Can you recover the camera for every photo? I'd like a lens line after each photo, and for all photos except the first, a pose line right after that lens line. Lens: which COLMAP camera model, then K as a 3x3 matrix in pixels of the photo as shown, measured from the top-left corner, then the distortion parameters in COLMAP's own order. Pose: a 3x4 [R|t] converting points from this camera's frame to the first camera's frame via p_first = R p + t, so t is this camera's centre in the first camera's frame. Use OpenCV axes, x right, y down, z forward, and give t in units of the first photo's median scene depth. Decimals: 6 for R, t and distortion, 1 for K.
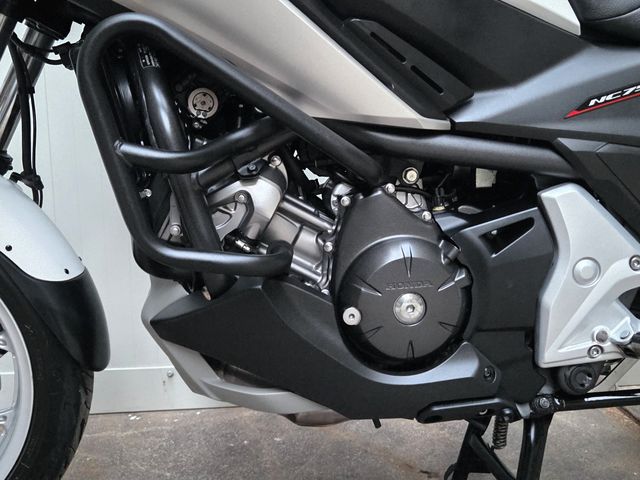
lens RADIAL K [[645.5, 0, 344.4], [0, 645.5, 240.7], [0, 0, 1]] dist [0.045234, -0.015390]
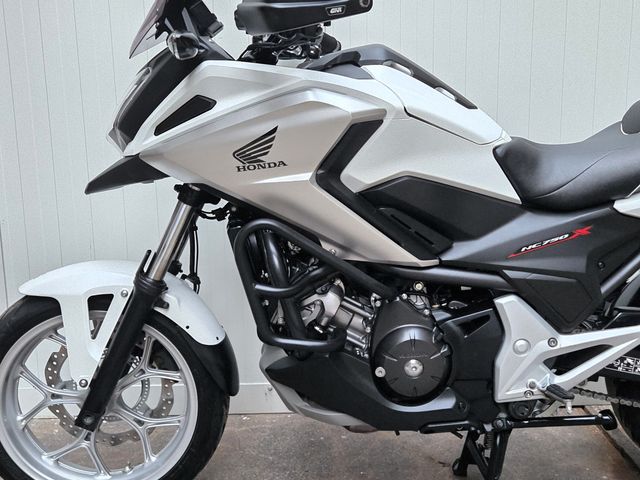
lens RADIAL K [[670.1, 0, 377.1], [0, 670.1, 241.6], [0, 0, 1]] dist [0.057541, -0.028852]
pose [[0.996746, 0.010156, -0.079969, 0.136029], [-0.007901, 0.999564, 0.028457, -0.269983], [0.080223, -0.027732, 0.996391, -0.749026]]
